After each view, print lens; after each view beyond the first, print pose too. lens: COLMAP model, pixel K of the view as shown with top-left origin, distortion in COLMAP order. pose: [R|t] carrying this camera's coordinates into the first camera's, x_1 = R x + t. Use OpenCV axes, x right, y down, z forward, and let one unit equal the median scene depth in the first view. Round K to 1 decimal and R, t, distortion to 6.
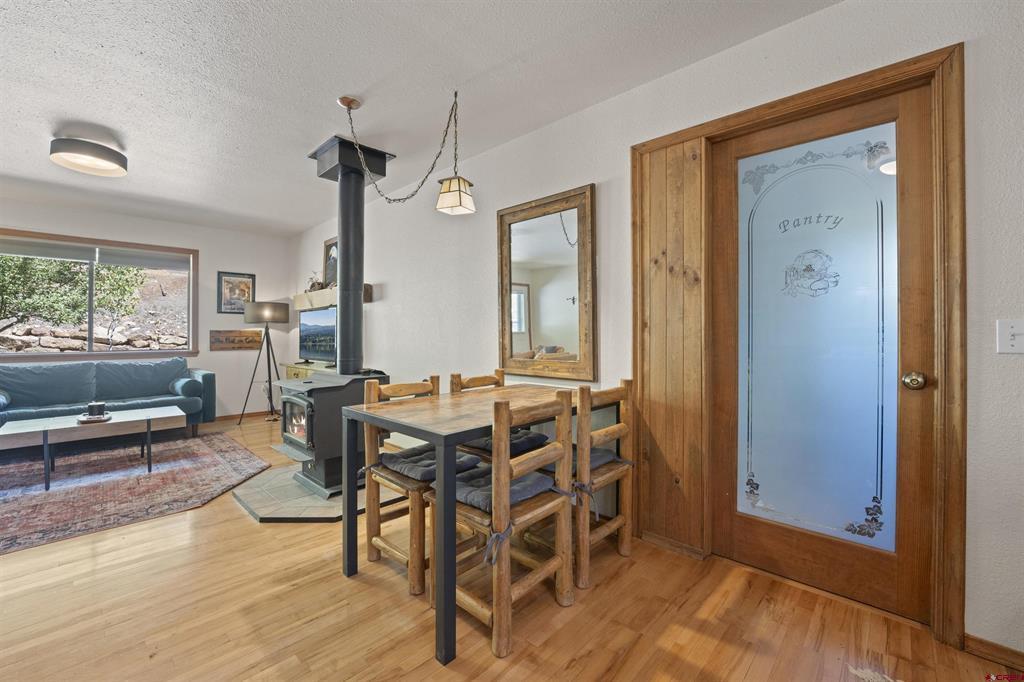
lens RADIAL K [[426.6, 0, 522.9], [0, 426.6, 331.7], [0, 0, 1]] dist [-0.038233, 0.006384]
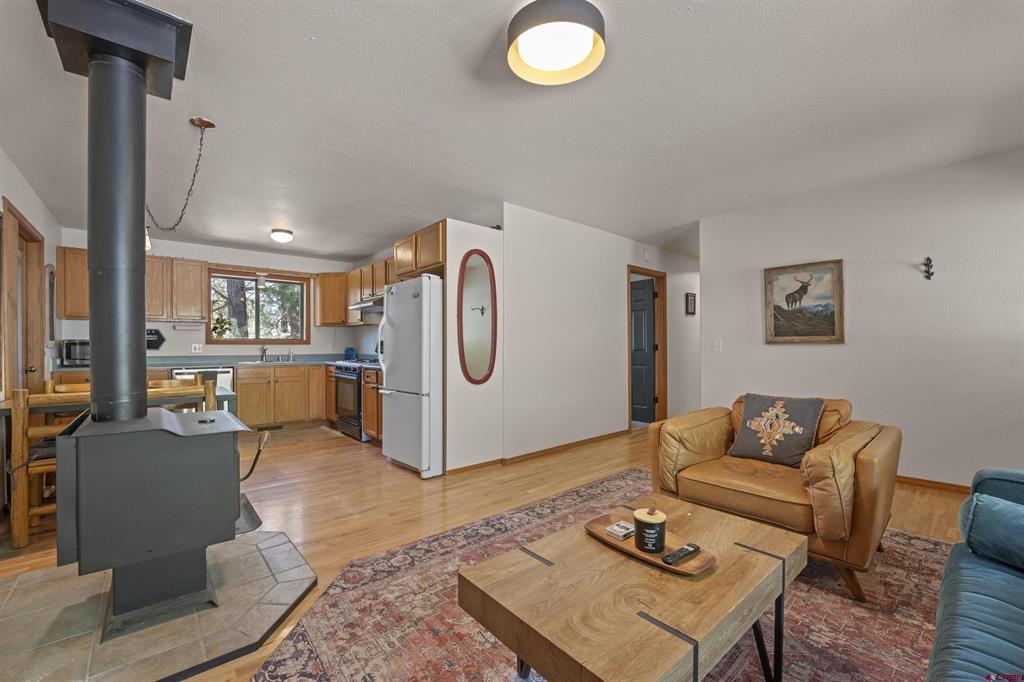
lens RADIAL K [[420.1, 0, 509.5], [0, 420.1, 344.6], [0, 0, 1]] dist [-0.023382, 0.000261]
pose [[-0.994332, 0.007603, 0.106049, -0.756937], [0.006900, 0.999952, -0.006990, 0.006420], [-0.106097, -0.006218, -0.994336, 1.147878]]
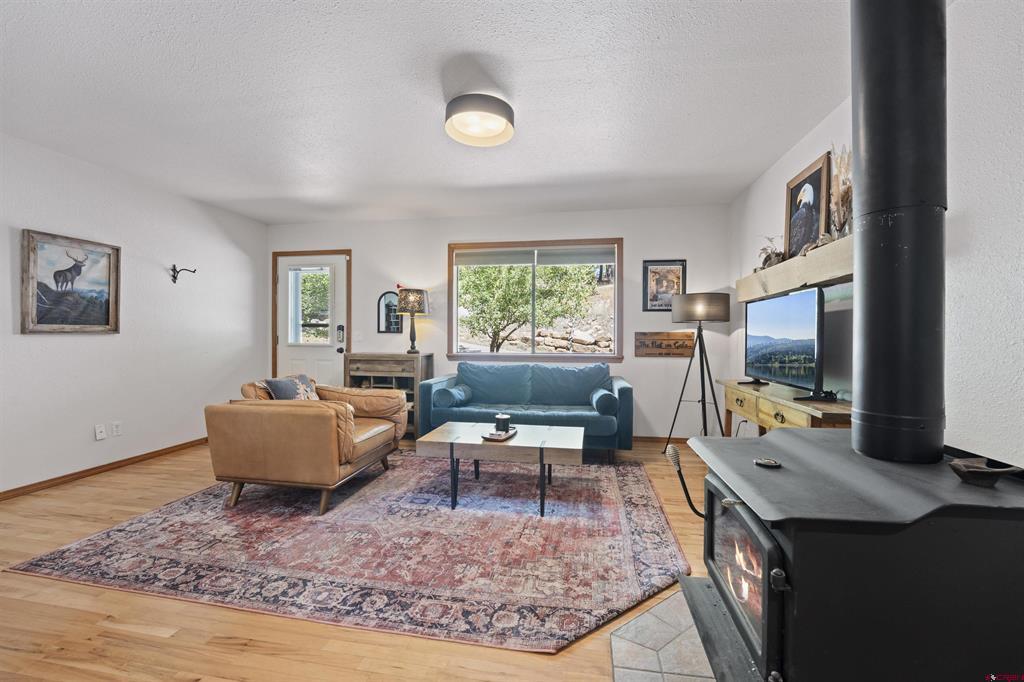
lens RADIAL K [[422.6, 0, 510.0], [0, 422.6, 336.5], [0, 0, 1]] dist [-0.025255, 0.000084]
pose [[0.544630, 0.005881, -0.838656, -0.228581], [-0.001943, 0.999982, 0.005750, 0.001749], [0.838674, -0.001502, 0.544632, 0.425772]]
